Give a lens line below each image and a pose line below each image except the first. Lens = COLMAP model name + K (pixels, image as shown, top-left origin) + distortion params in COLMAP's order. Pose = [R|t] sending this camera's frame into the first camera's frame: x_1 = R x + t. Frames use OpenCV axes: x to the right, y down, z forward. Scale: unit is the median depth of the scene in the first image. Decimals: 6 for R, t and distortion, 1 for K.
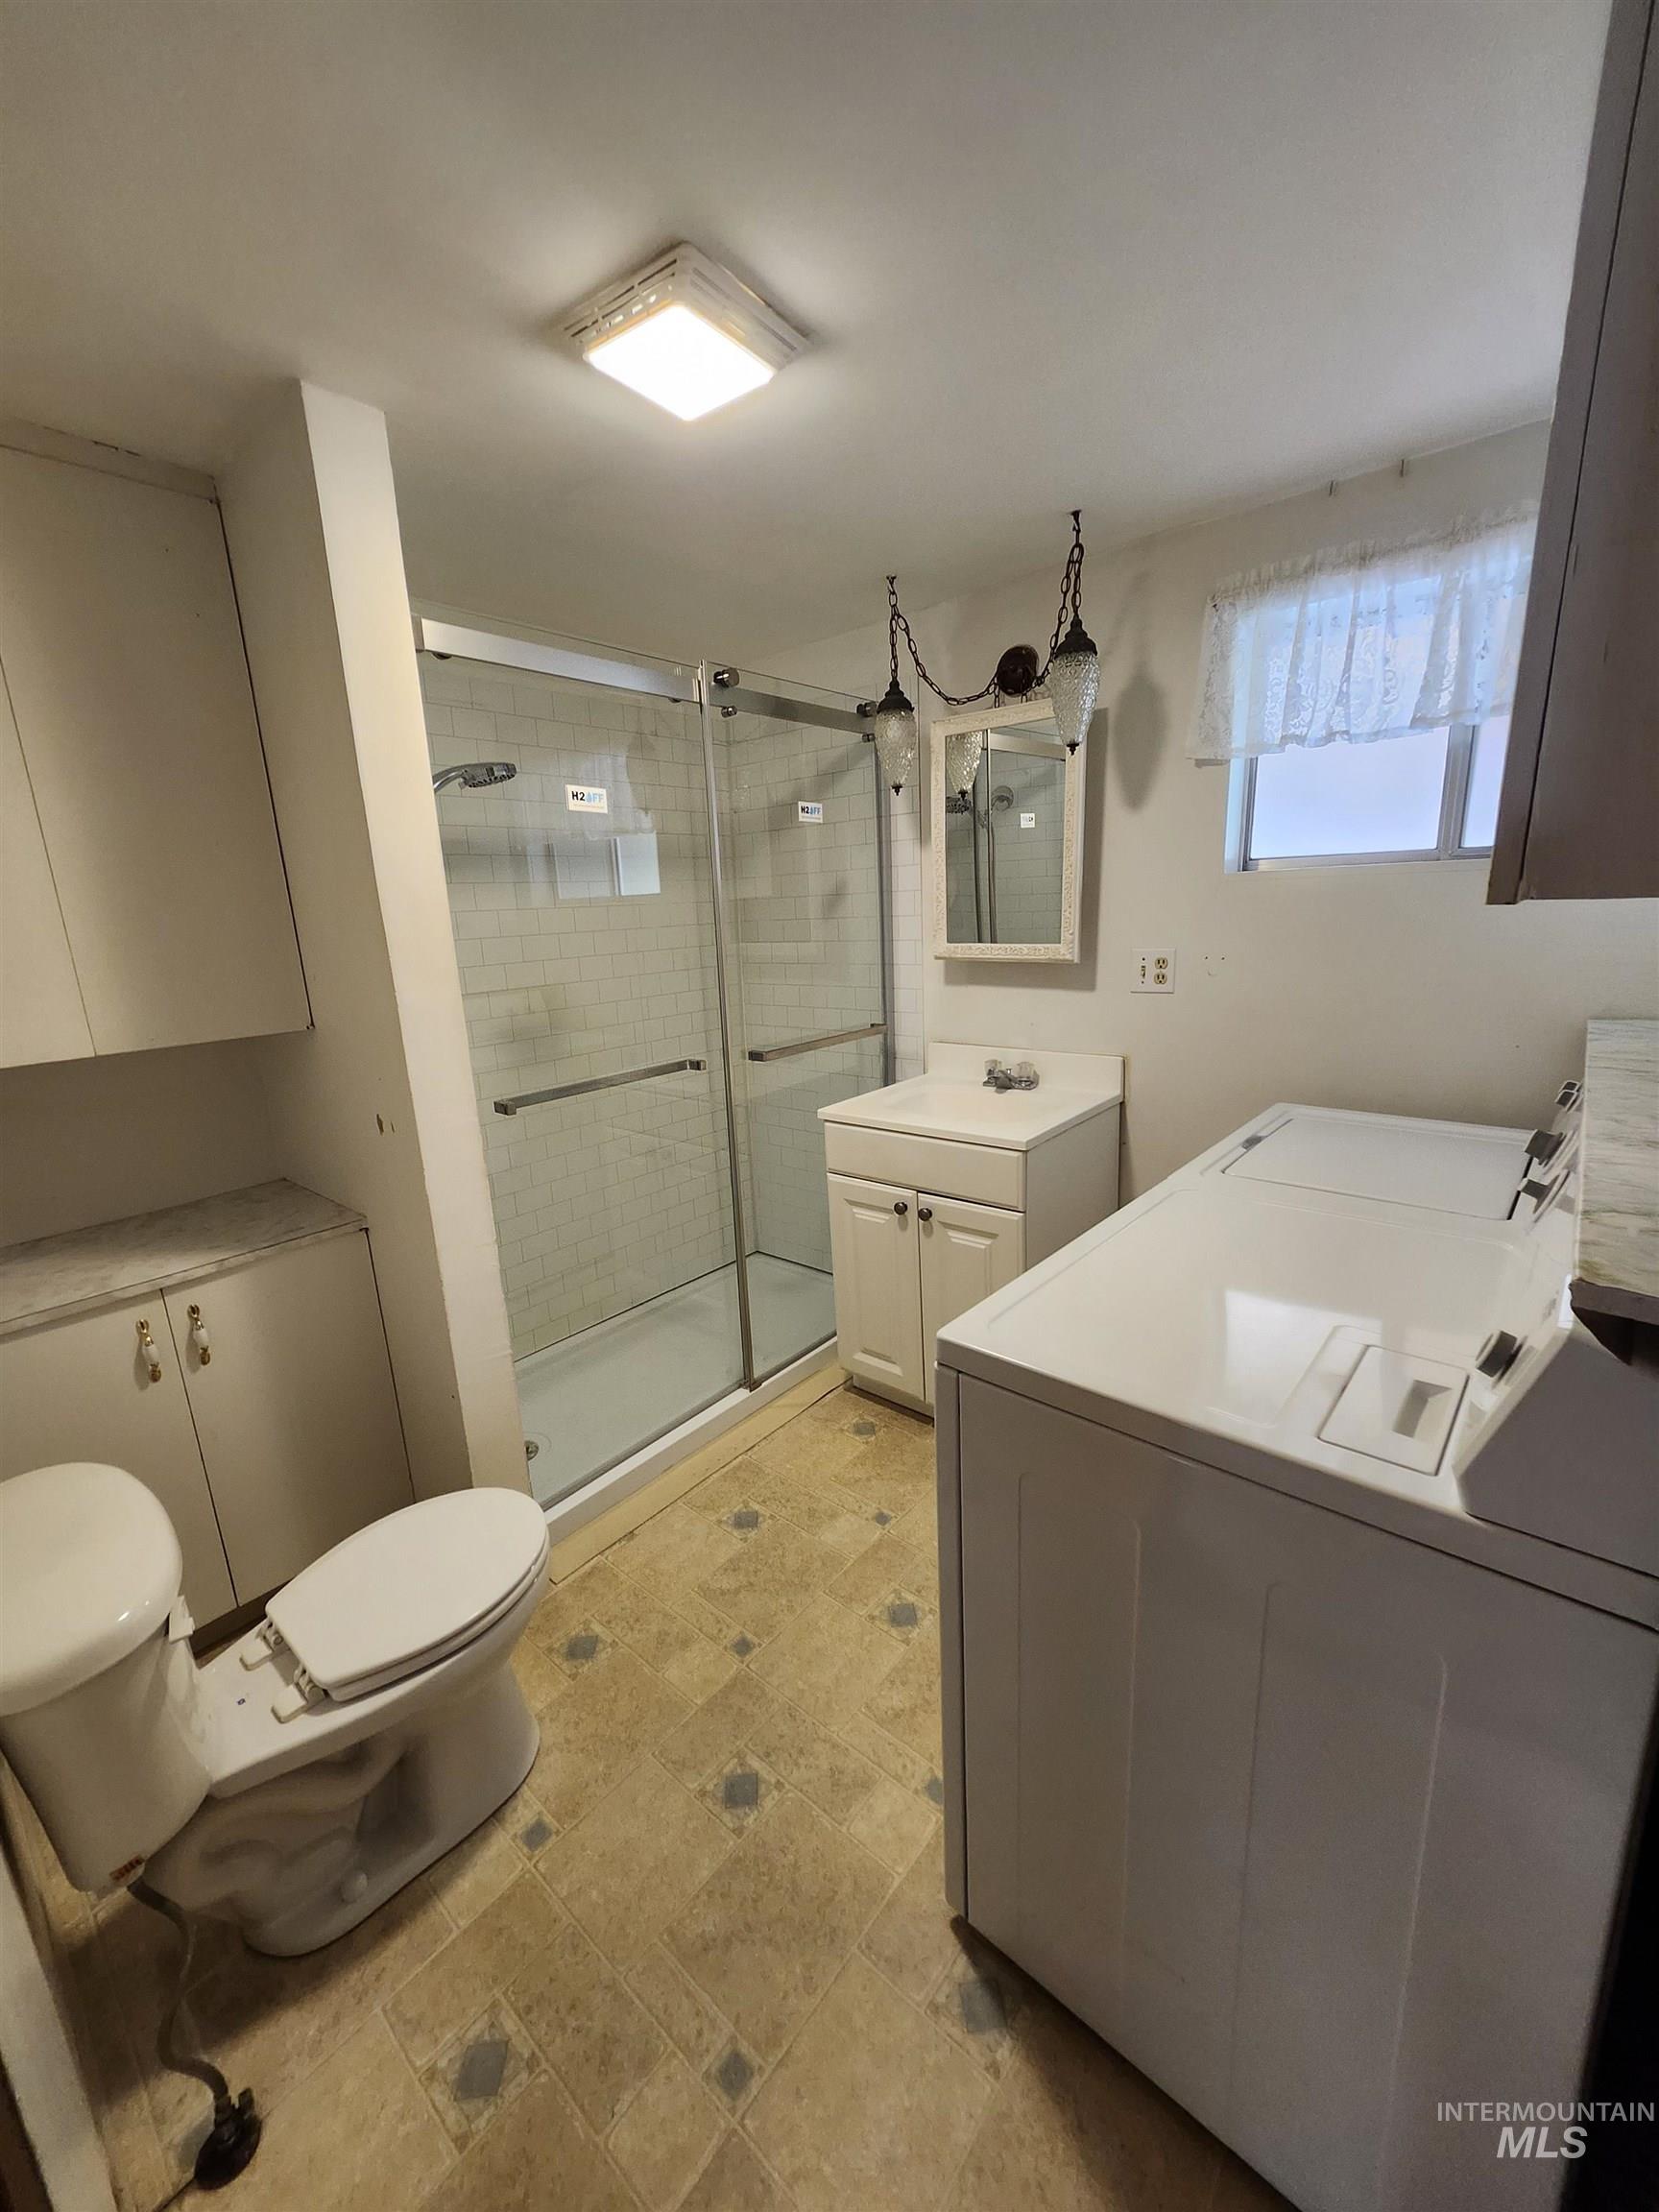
lens RADIAL K [[869.1, 0, 833.1], [0, 869.1, 1108.6], [0, 0, 1]] dist [0.000658, -0.000311]
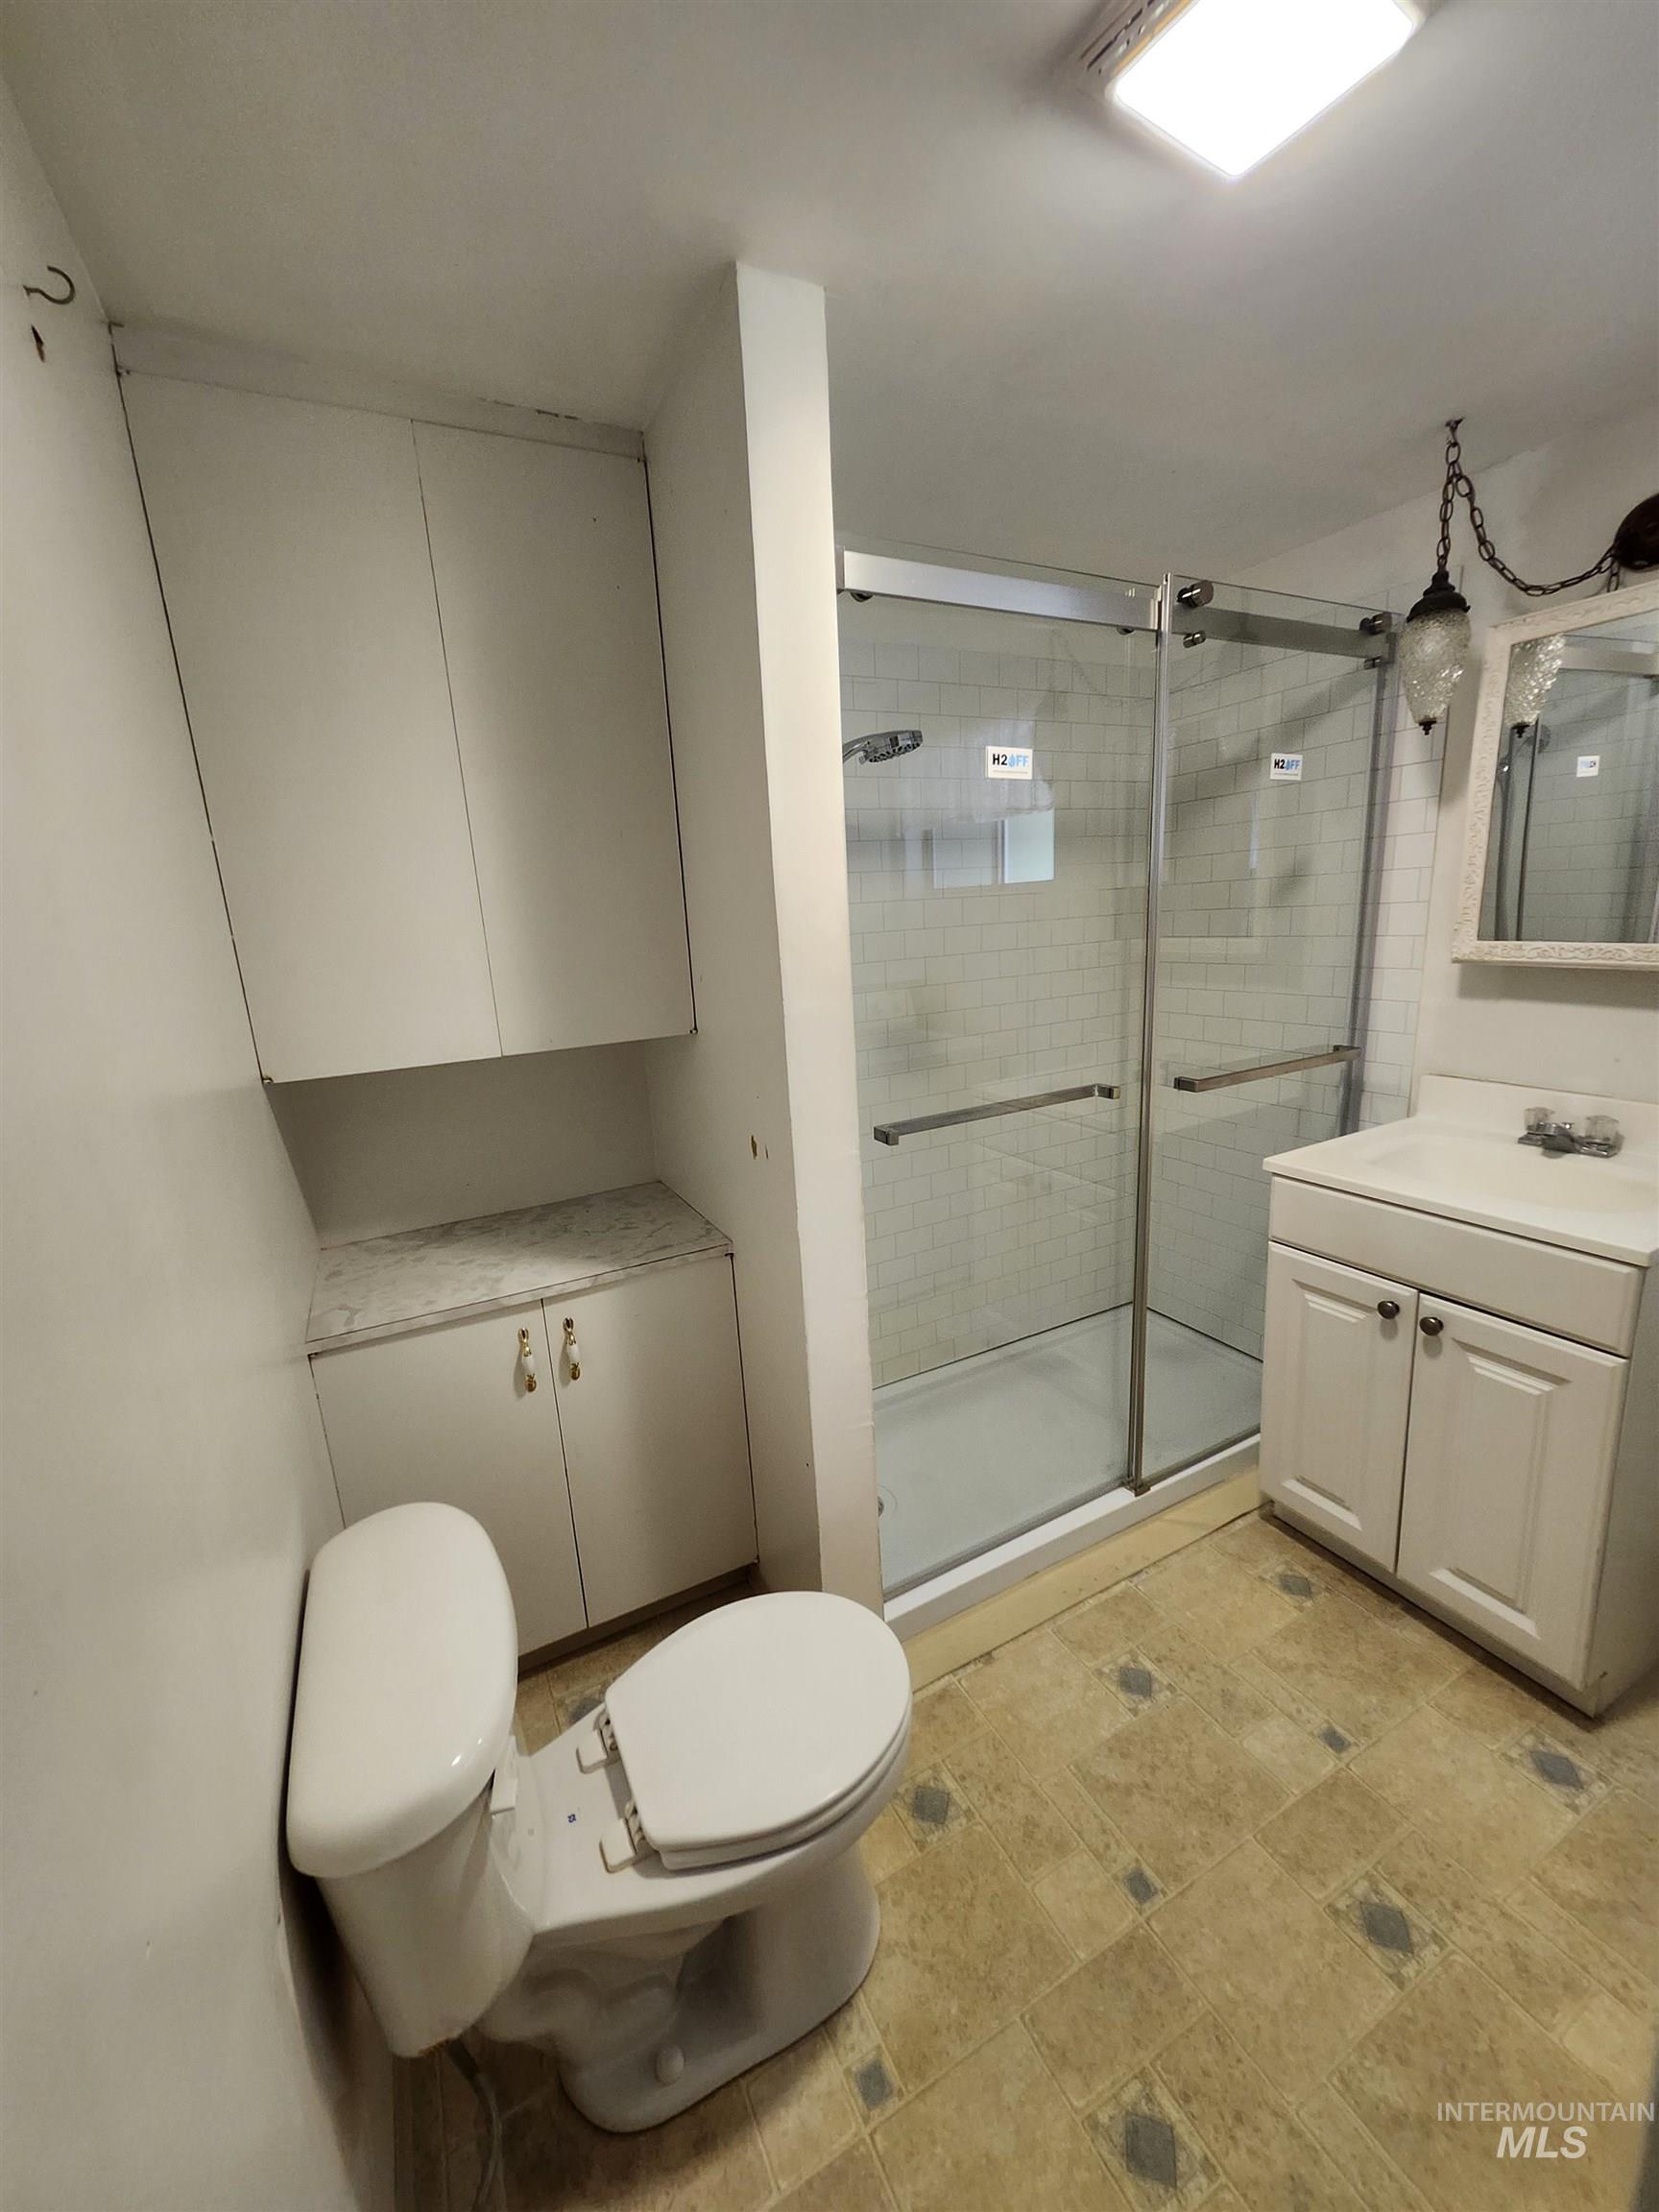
lens RADIAL K [[869.1, 0, 831.0], [0, 869.1, 1102.3], [0, 0, 1]] dist [0.000658, -0.000311]
pose [[0.926780, 0.073253, -0.368393, -0.108611], [-0.070884, 0.997284, 0.019980, -0.042970], [0.368856, 0.007596, 0.929456, 0.177042]]
